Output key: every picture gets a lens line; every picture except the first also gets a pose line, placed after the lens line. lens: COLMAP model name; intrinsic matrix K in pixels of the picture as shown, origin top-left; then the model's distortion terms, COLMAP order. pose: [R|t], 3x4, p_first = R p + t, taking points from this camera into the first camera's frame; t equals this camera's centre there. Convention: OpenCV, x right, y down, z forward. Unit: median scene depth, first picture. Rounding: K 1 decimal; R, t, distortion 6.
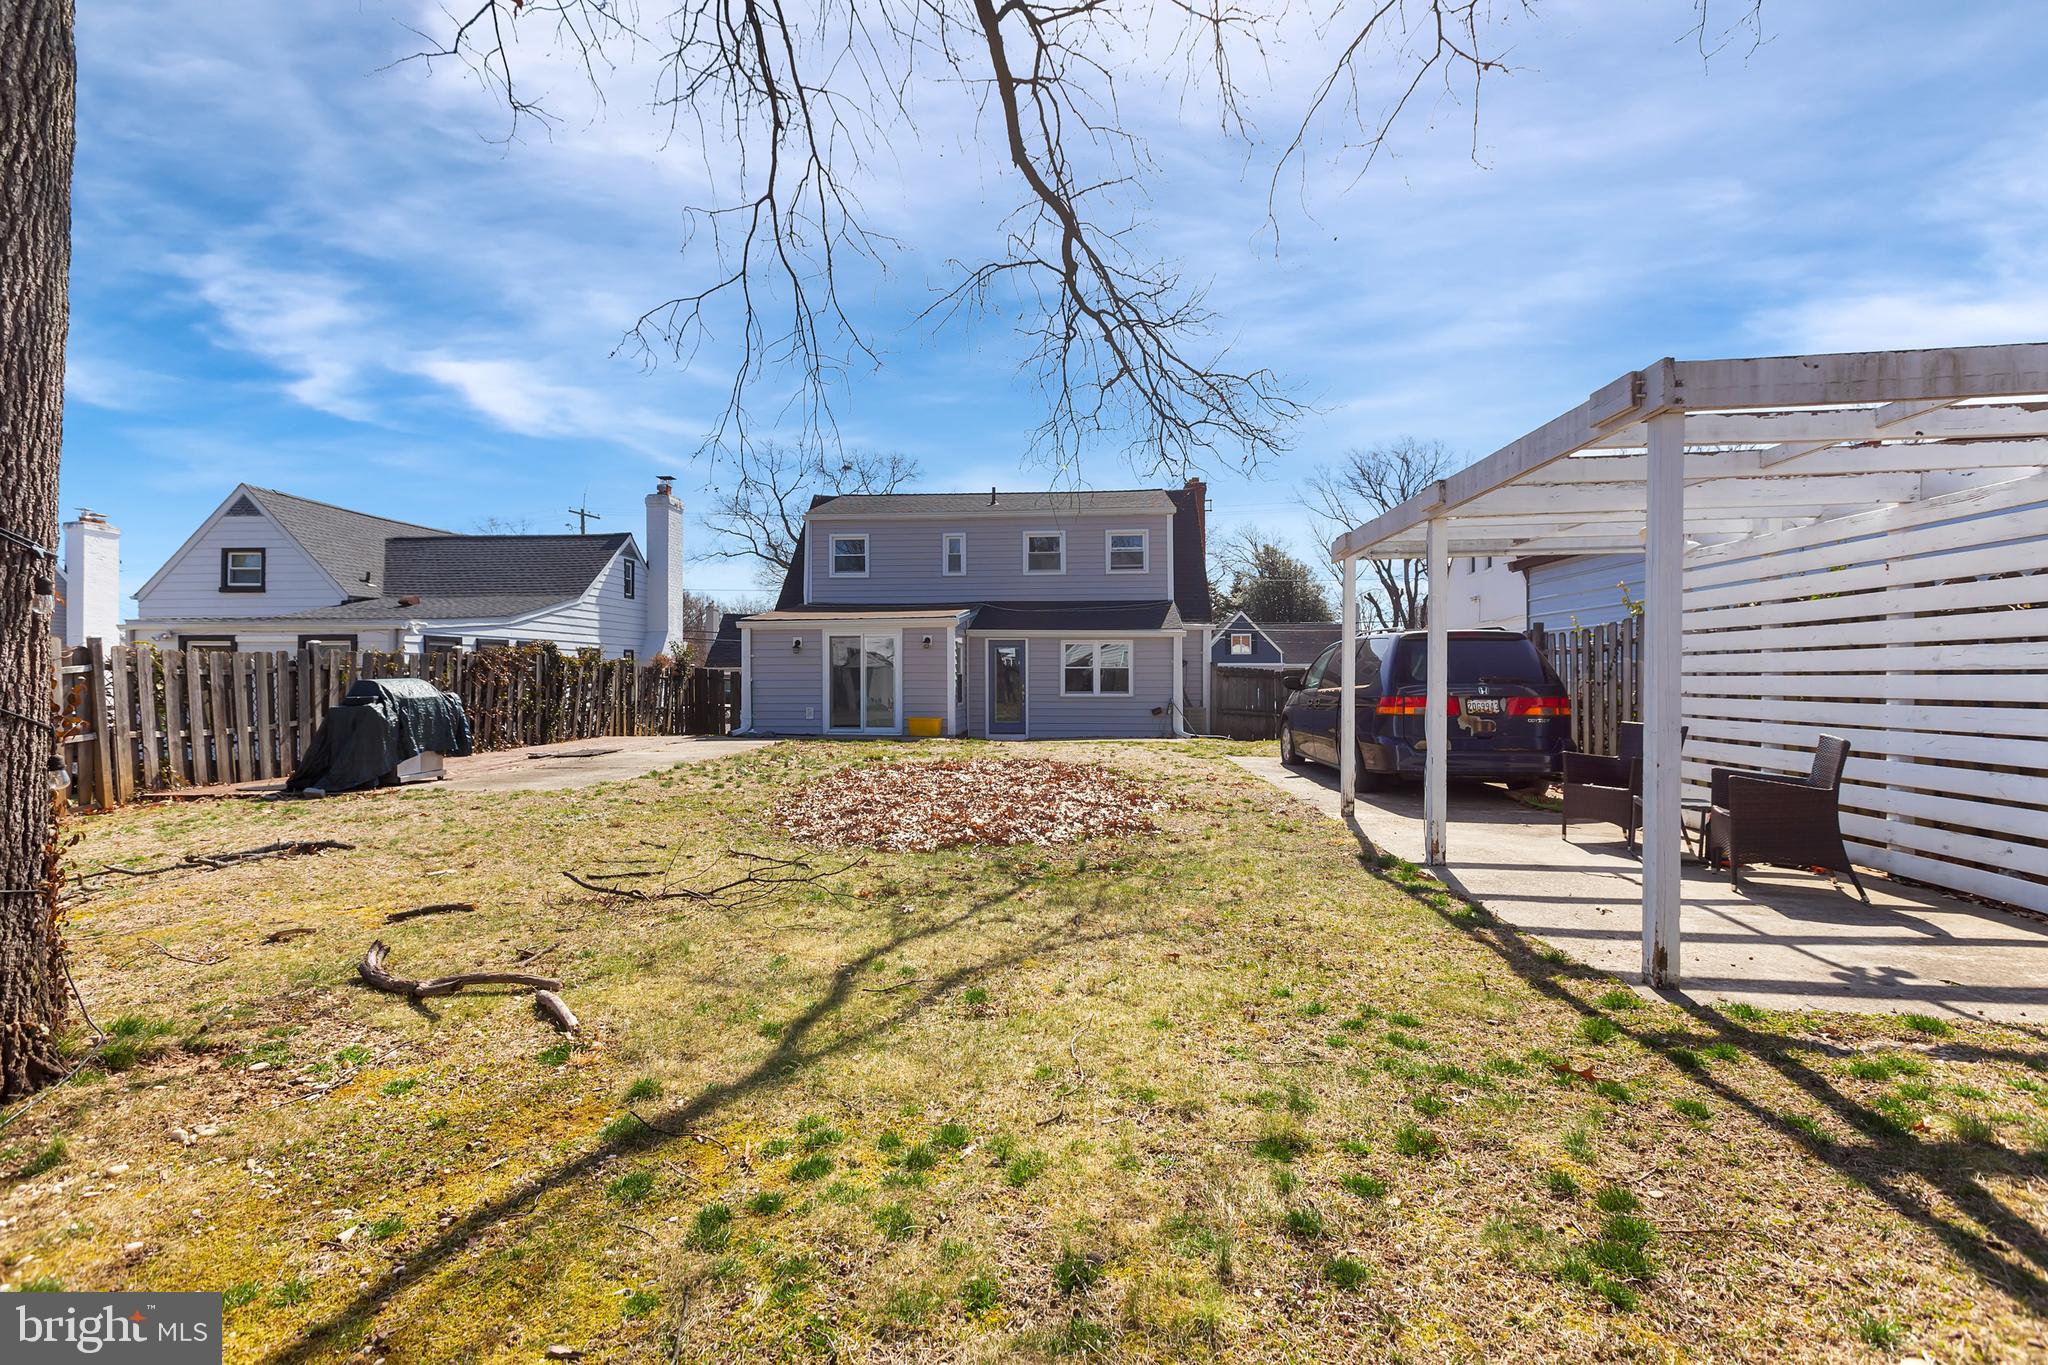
lens RADIAL K [[939.9, 0, 1016.9], [0, 939.9, 651.6], [0, 0, 1]] dist [0.002409, -0.000907]
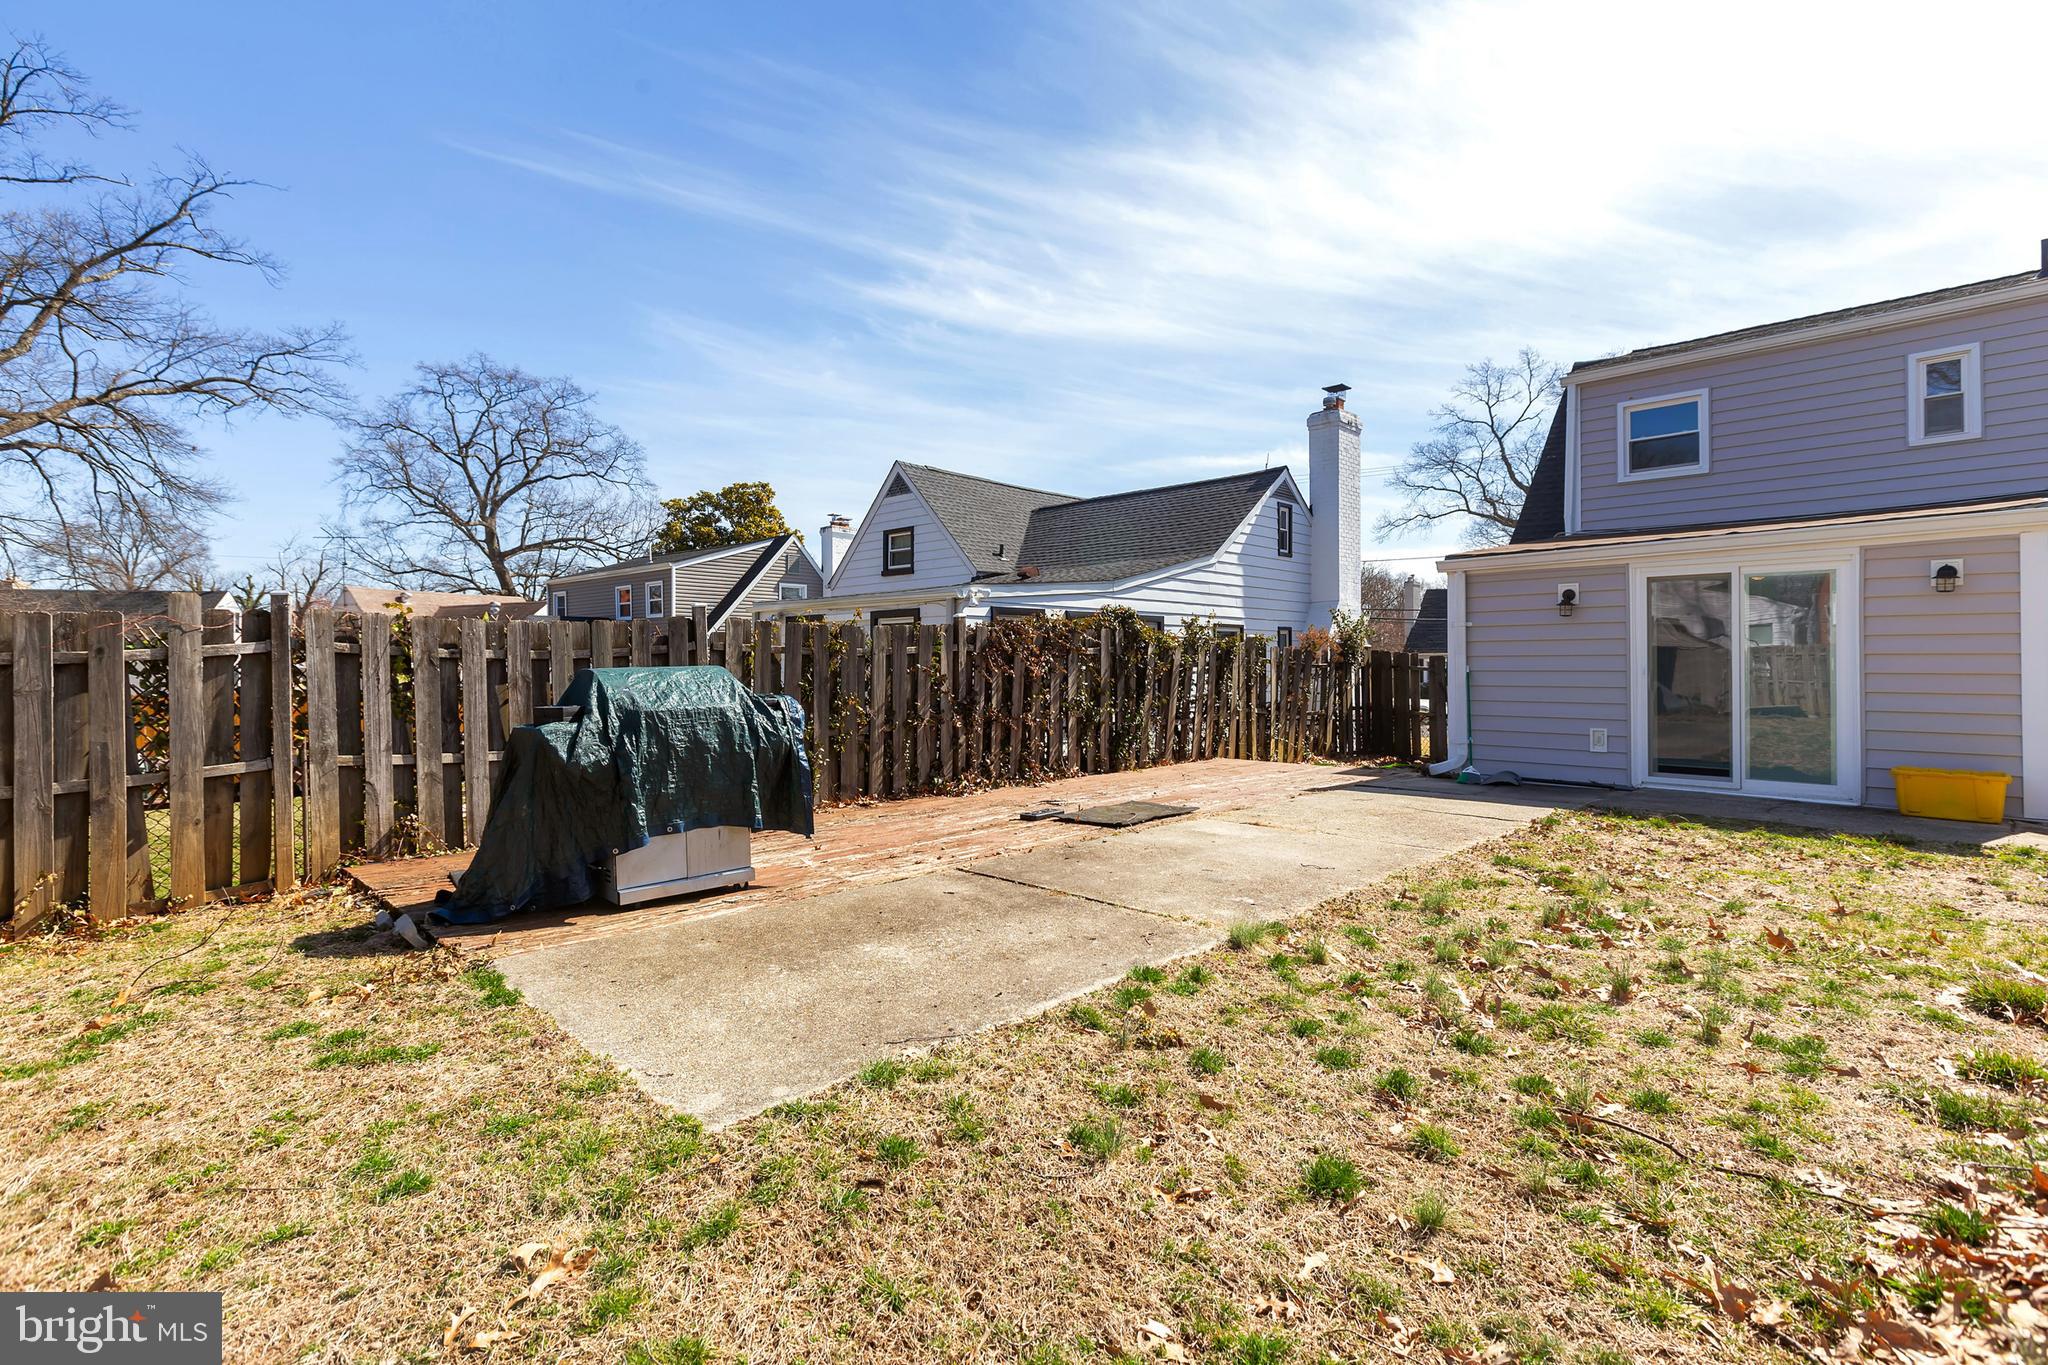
lens RADIAL K [[939.9, 0, 1016.9], [0, 939.9, 651.6], [0, 0, 1]] dist [0.002409, -0.000907]
pose [[0.753858, -0.006673, -0.657003, -0.112370], [0.015284, 0.999856, 0.007382, 0.010503], [0.656859, -0.015607, 0.753852, 0.385917]]
